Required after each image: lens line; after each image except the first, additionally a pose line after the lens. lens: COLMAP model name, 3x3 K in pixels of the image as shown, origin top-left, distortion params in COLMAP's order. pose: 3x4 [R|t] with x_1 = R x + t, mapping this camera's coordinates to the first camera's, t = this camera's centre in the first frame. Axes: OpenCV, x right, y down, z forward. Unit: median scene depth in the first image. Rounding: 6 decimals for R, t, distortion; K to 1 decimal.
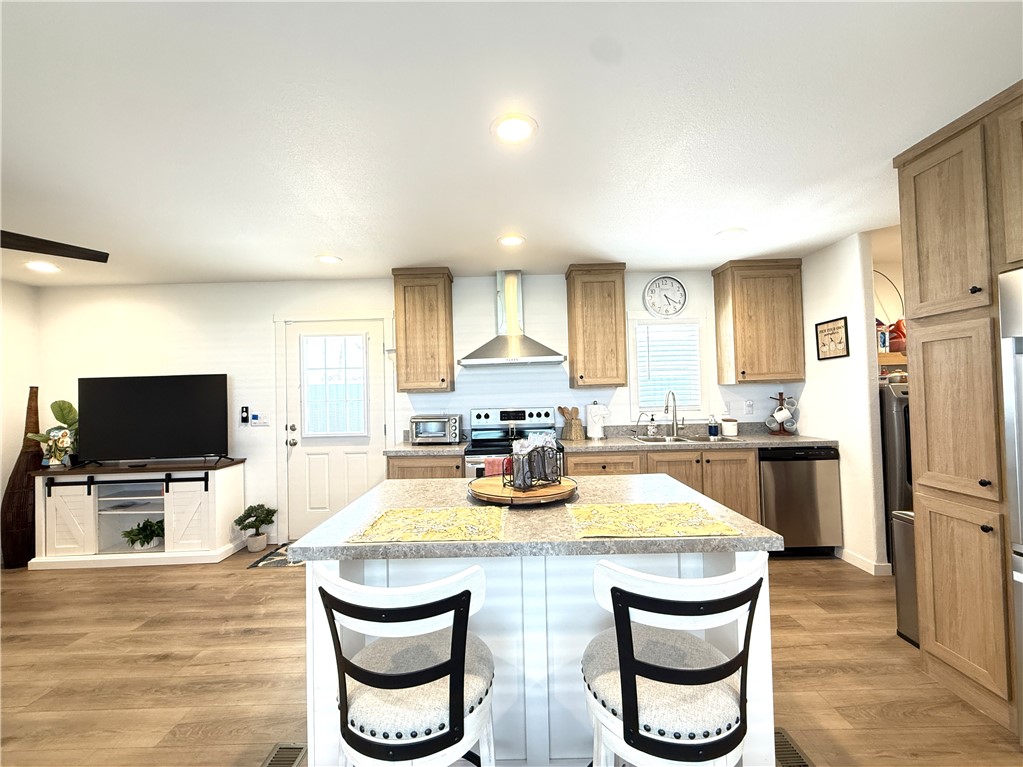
lens RADIAL K [[410.1, 0, 506.9], [0, 410.1, 381.4], [0, 0, 1]] dist [-0.002115, 0.000650]
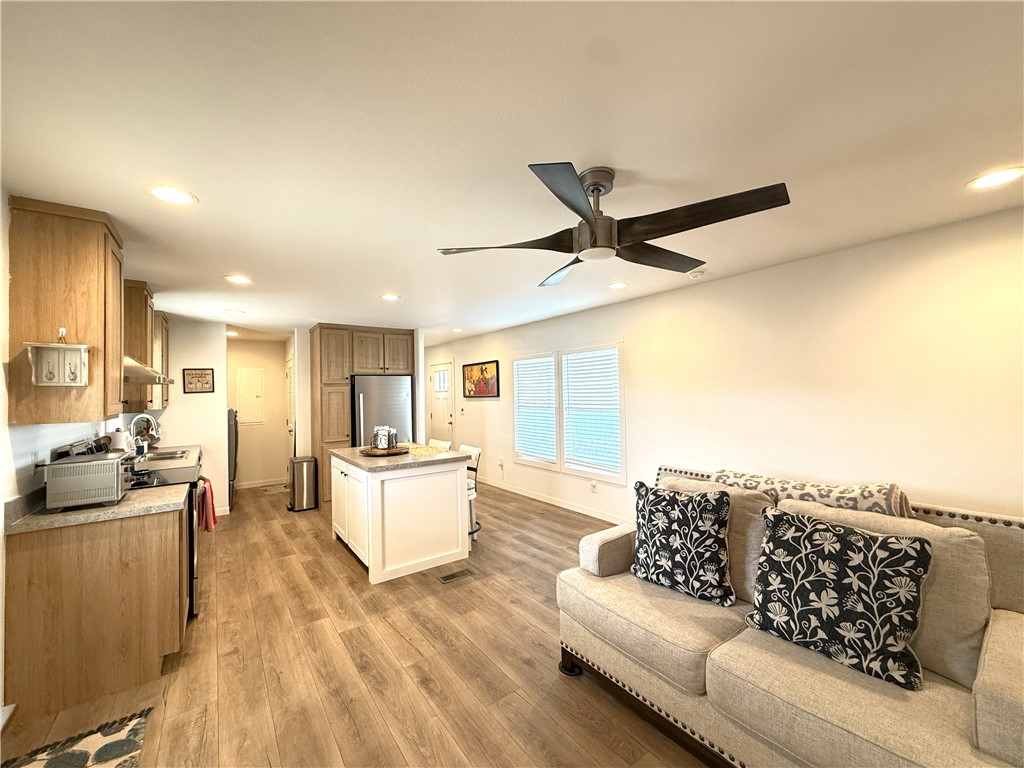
lens RADIAL K [[410.5, 0, 513.9], [0, 410.5, 379.0], [0, 0, 1]] dist [-0.002115, 0.000650]
pose [[-0.595635, 0.062858, 0.800792, -1.107949], [0.014001, 0.997594, -0.067892, 0.014372], [-0.803133, -0.029227, -0.595082, 0.885851]]
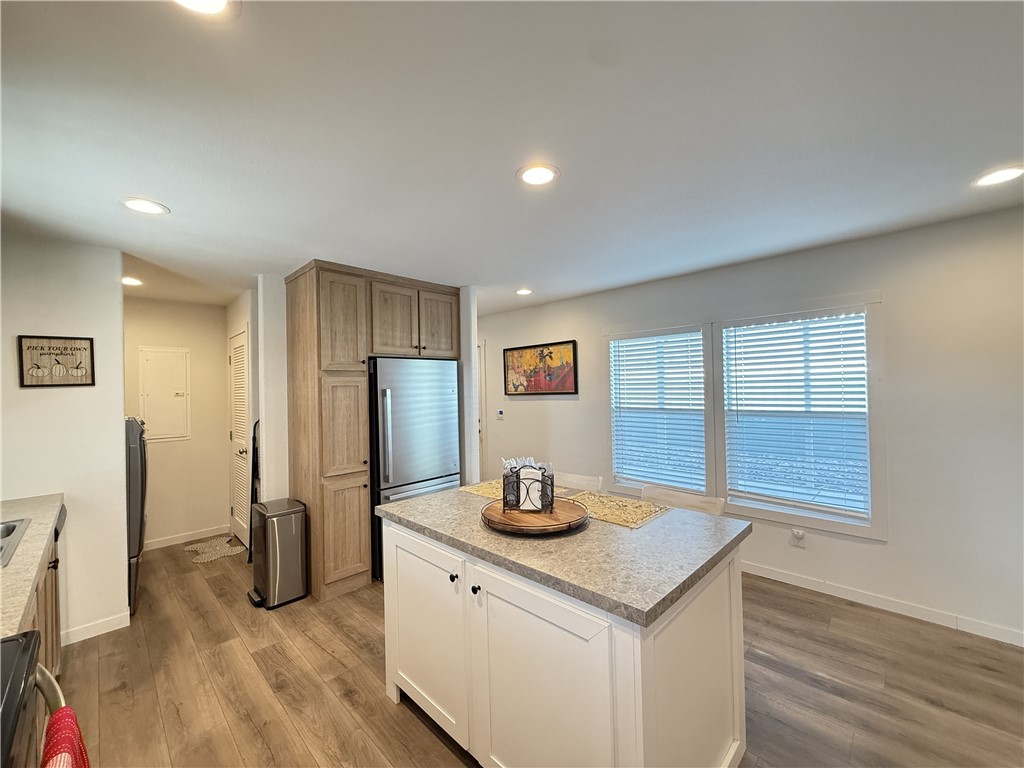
lens RADIAL K [[410.5, 0, 510.4], [0, 410.5, 379.7], [0, 0, 1]] dist [-0.002115, 0.000650]
pose [[-0.716781, 0.056176, 0.695032, -0.317025], [0.020330, 0.998009, -0.059698, -0.005164], [-0.697002, -0.028661, -0.716496, 0.880405]]
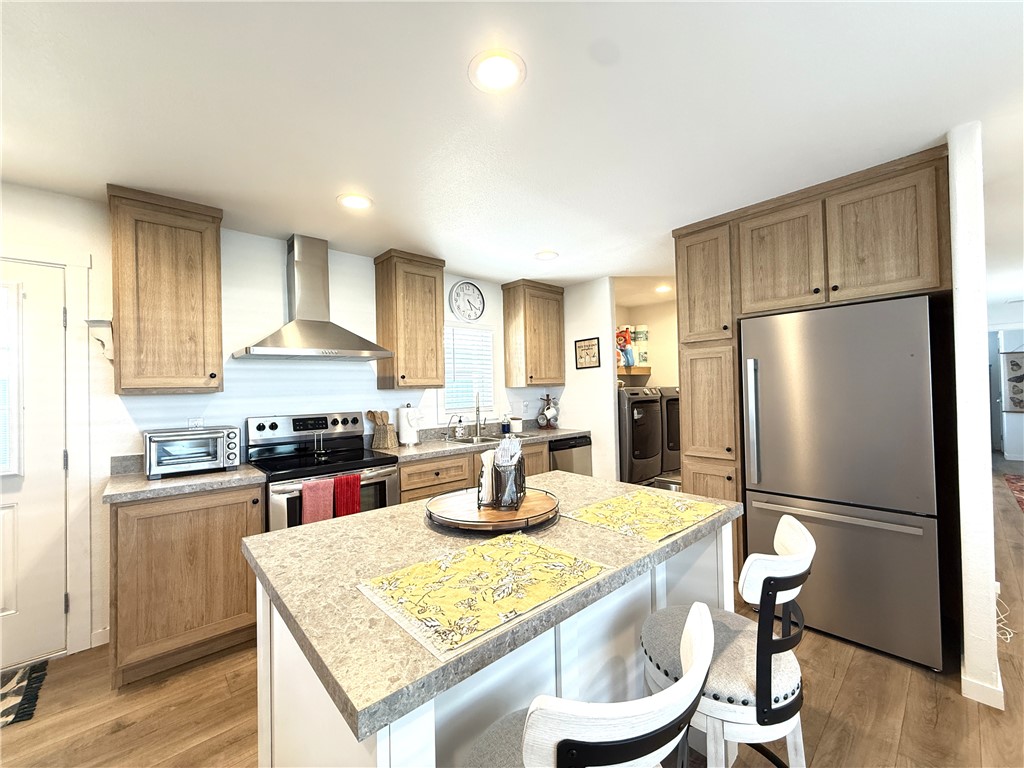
lens RADIAL K [[410.5, 0, 510.2], [0, 410.5, 381.2], [0, 0, 1]] dist [-0.002115, 0.000650]
pose [[0.741552, 0.022020, 0.670534, -0.244340], [-0.015177, 0.999756, -0.016047, 0.009660], [-0.670724, 0.001723, 0.741705, 0.177926]]
